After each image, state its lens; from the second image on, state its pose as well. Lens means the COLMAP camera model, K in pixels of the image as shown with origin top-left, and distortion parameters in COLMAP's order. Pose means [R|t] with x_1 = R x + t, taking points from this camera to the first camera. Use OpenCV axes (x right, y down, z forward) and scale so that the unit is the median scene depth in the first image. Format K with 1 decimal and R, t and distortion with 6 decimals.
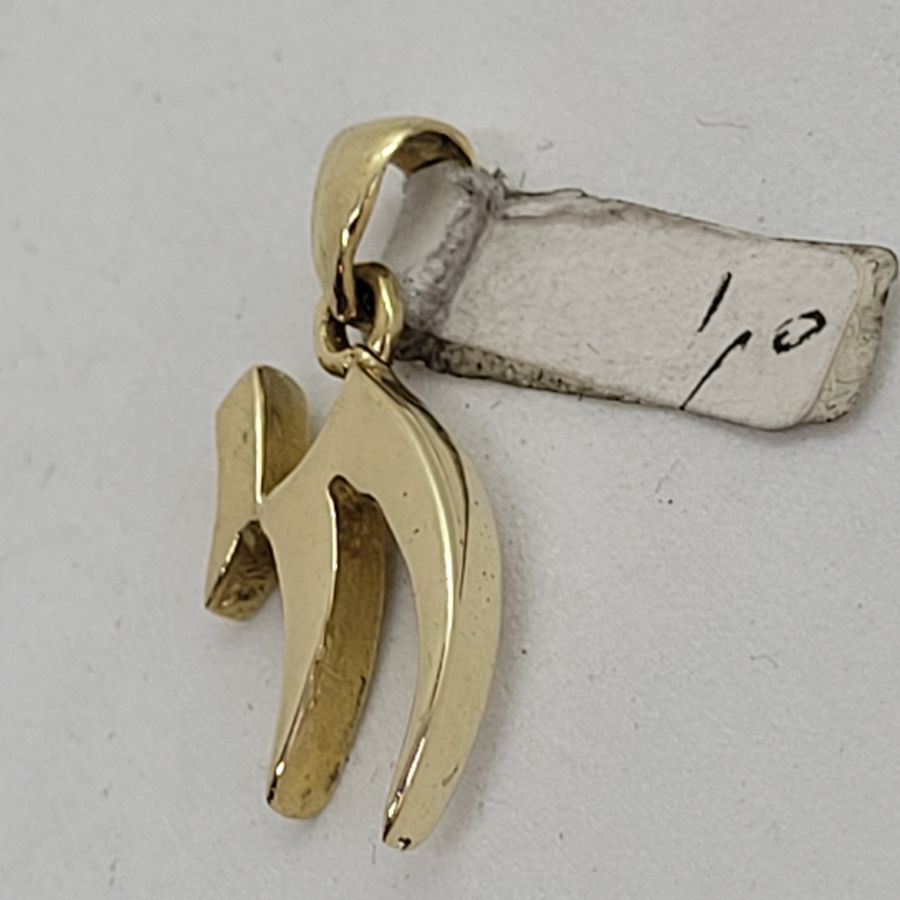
lens RADIAL K [[4011.4, 0, 450.0], [0, 4011.4, 448.7], [0, 0, 1]] dist [-0.287954, 0.000000]
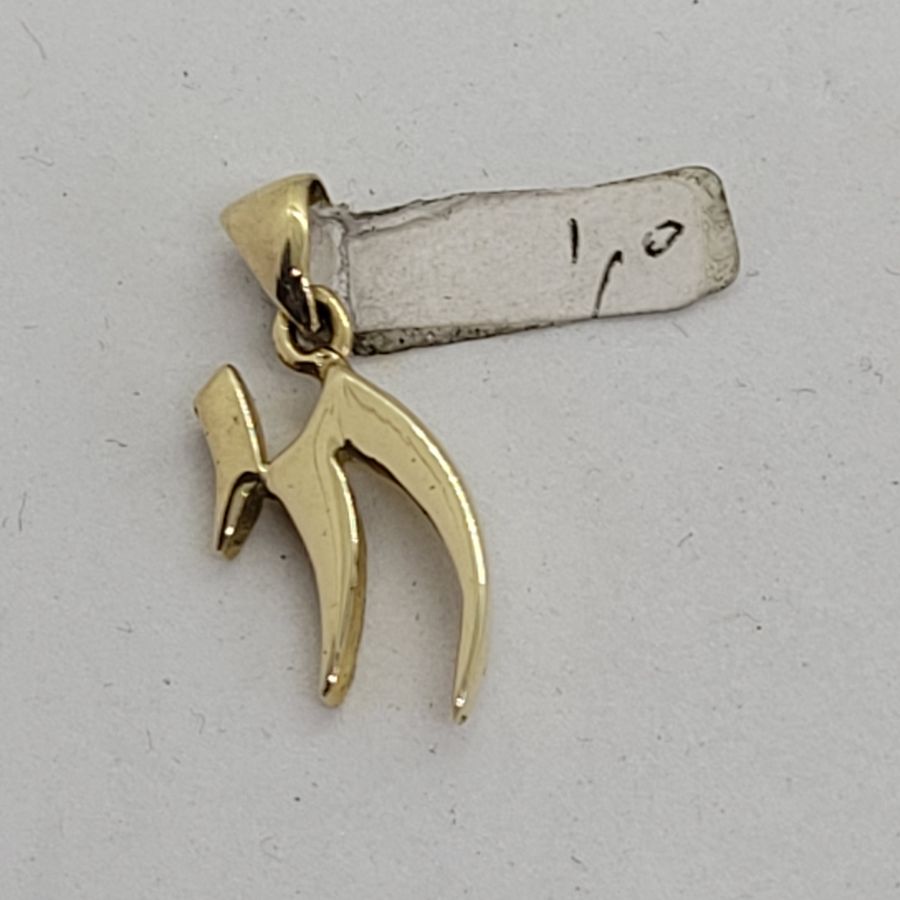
lens RADIAL K [[4011.4, 0, 450.4], [0, 4011.4, 451.3], [0, 0, 1]] dist [-0.287954, 0.000000]
pose [[0.818579, -0.266457, 0.508850, -0.671664], [0.291951, 0.955934, 0.030914, -0.022256], [-0.494665, 0.123253, 0.860300, -0.142805]]
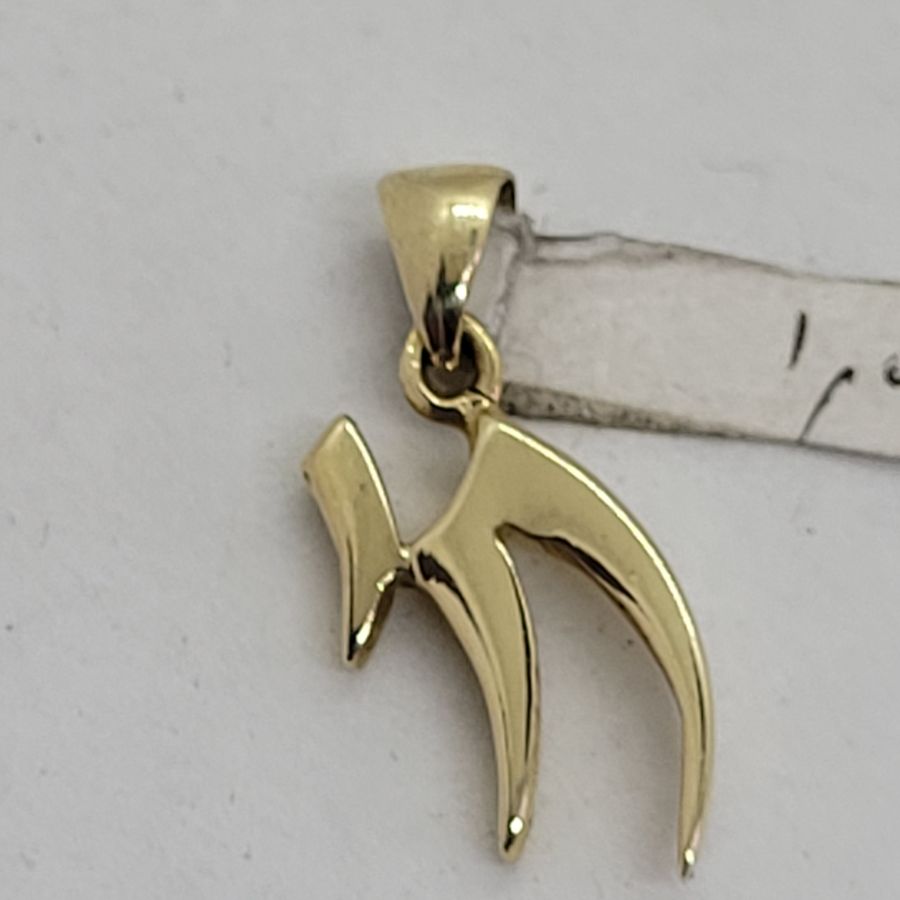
lens RADIAL K [[4011.4, 0, 449.9], [0, 4011.4, 450.2], [0, 0, 1]] dist [-0.287954, 0.000000]
pose [[0.858739, -0.044053, 0.510515, -0.547461], [0.036182, 0.999024, 0.025345, -0.037111], [-0.511134, -0.003294, 0.859495, 0.132706]]
